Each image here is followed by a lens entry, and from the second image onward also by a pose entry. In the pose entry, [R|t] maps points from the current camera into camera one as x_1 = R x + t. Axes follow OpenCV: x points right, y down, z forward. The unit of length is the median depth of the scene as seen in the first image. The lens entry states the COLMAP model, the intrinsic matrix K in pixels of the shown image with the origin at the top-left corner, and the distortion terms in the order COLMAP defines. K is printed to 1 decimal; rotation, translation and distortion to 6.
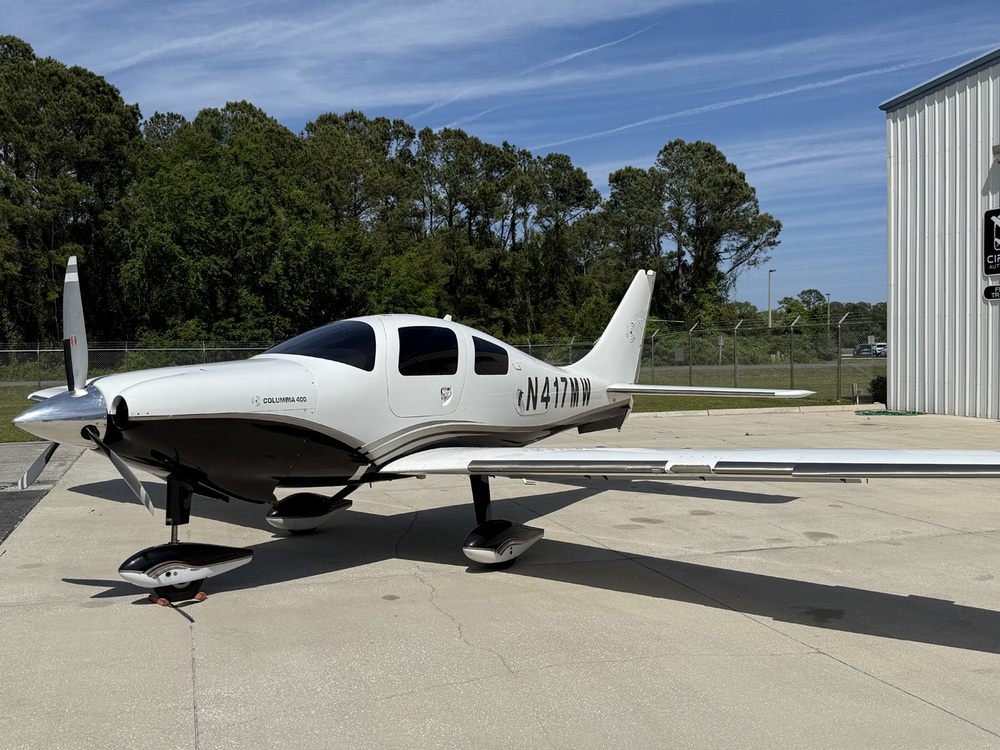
lens RADIAL K [[956.0, 0, 500.0], [0, 956.0, 375.0], [0, 0, 1]] dist [0.214715, -0.487487]
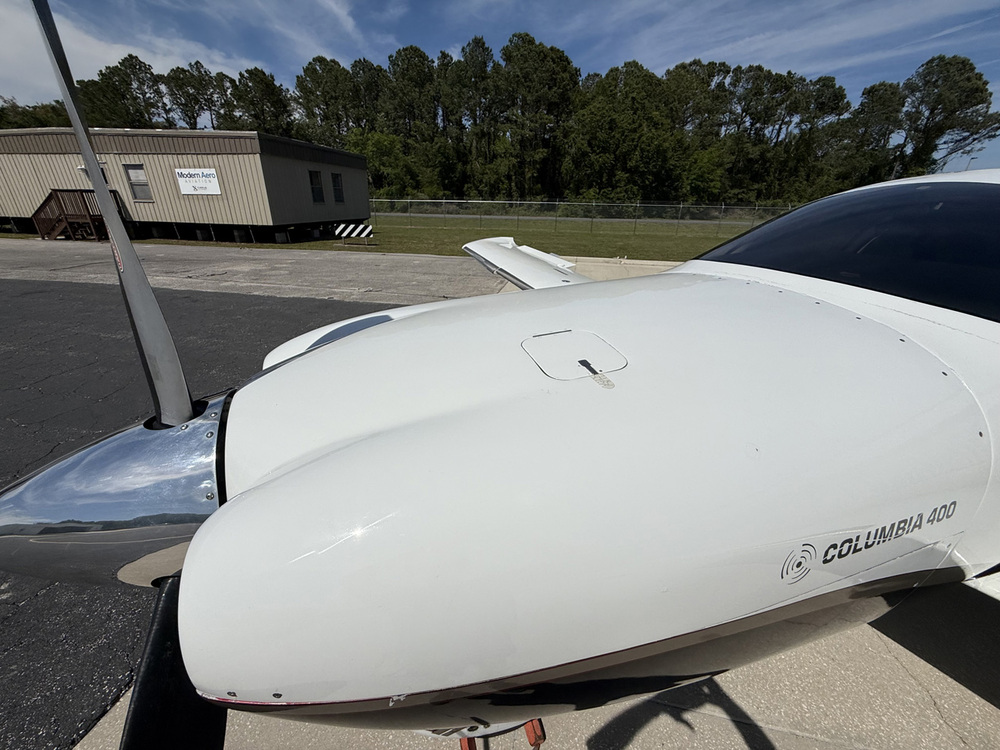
lens RADIAL K [[398.2, 0, 499.1], [0, 398.2, 373.2], [0, 0, 1]] dist [0.000854, 0.000038]
pose [[0.871306, 0.223443, -0.436919, -0.016928], [-0.045959, 0.923570, 0.380667, -0.003243], [0.488583, -0.311597, 0.814981, 0.056324]]
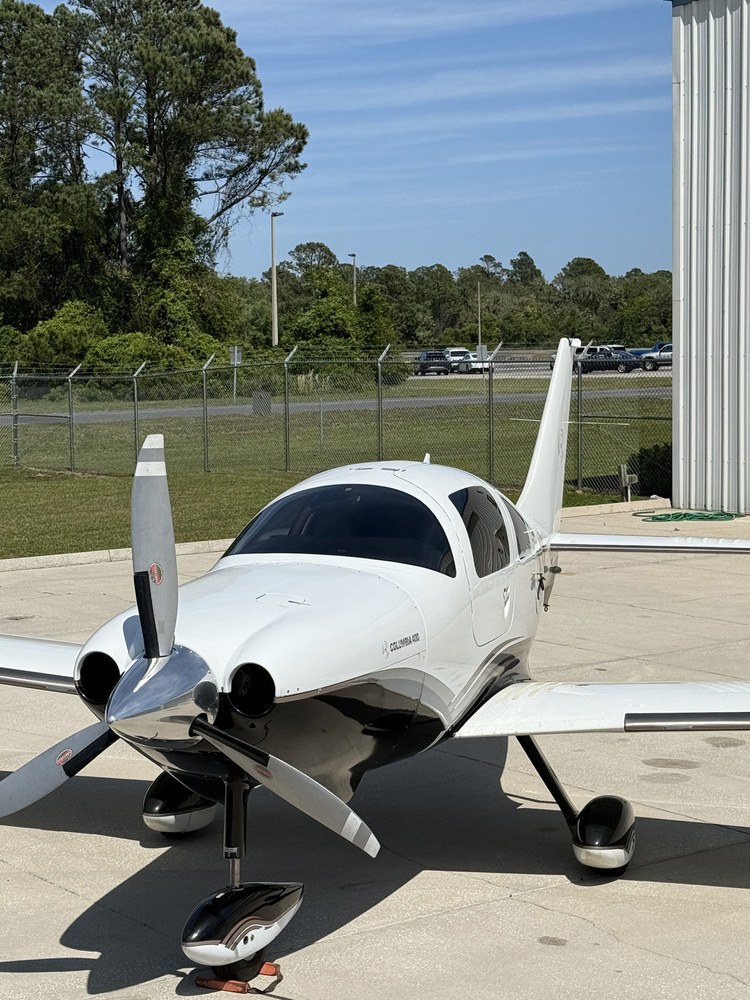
lens RADIAL K [[1893.8, 0, 375.0], [0, 1893.8, 500.0], [0, 0, 1]] dist [0.111311, 0.008544]
pose [[0.939311, -0.031237, 0.341641, -0.039585], [0.013570, 0.998450, 0.053981, -0.007935], [-0.342798, -0.046069, 0.938279, -0.007666]]
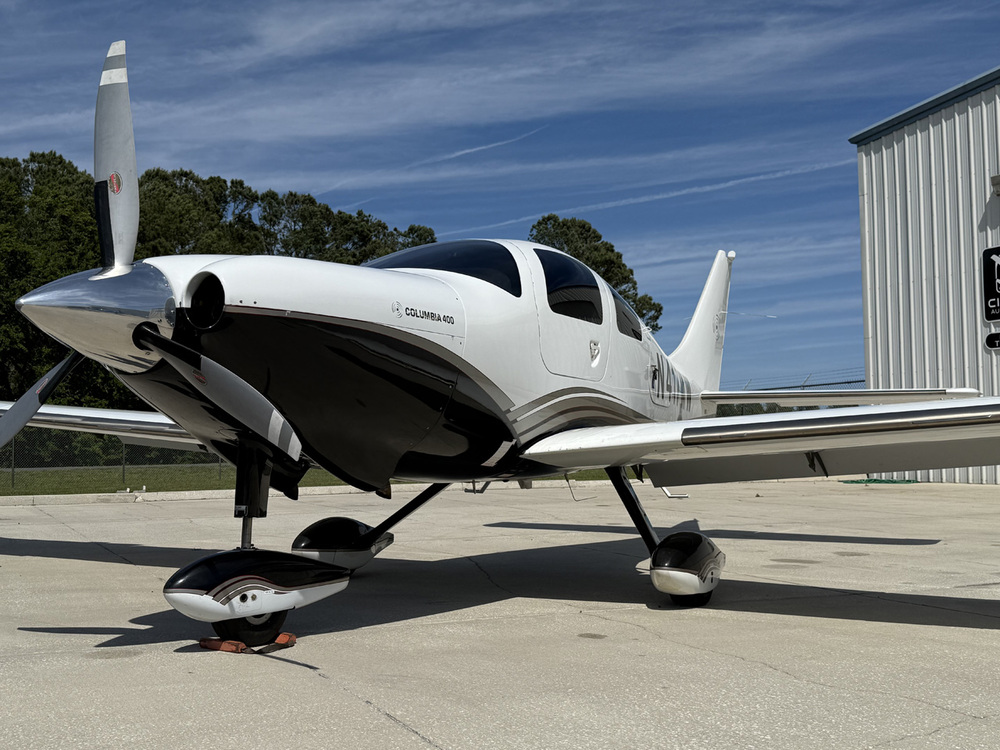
lens RADIAL K [[1070.2, 0, 498.5], [0, 1070.2, 378.1], [0, 0, 1]] dist [0.242361, -0.592632]
pose [[0.988788, 0.009715, 0.149008, -0.017162], [0.004466, 0.995511, -0.094538, 0.008045], [-0.149258, 0.094143, 0.984306, 0.018767]]
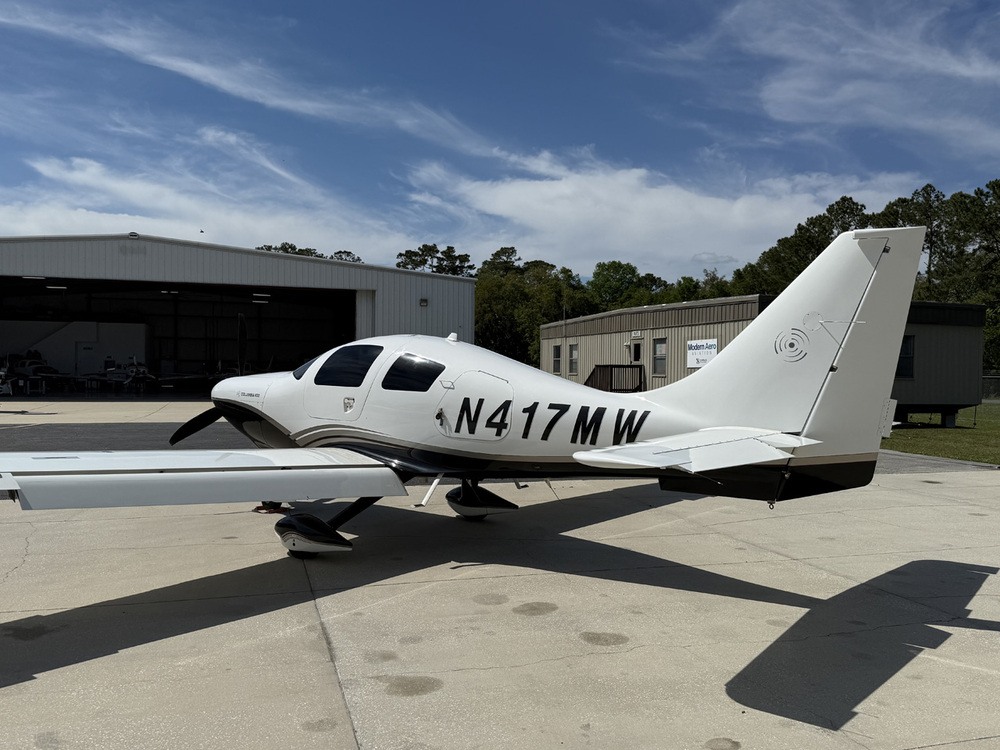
lens RADIAL K [[845.9, 0, 500.0], [0, 845.9, 375.0], [0, 0, 1]] dist [0.067078, 0.000754]
pose [[-0.019013, 0.018028, -0.999657, 0.069728], [-0.043990, 0.998854, 0.018850, -0.003042], [0.998851, 0.044334, -0.018198, 0.086775]]
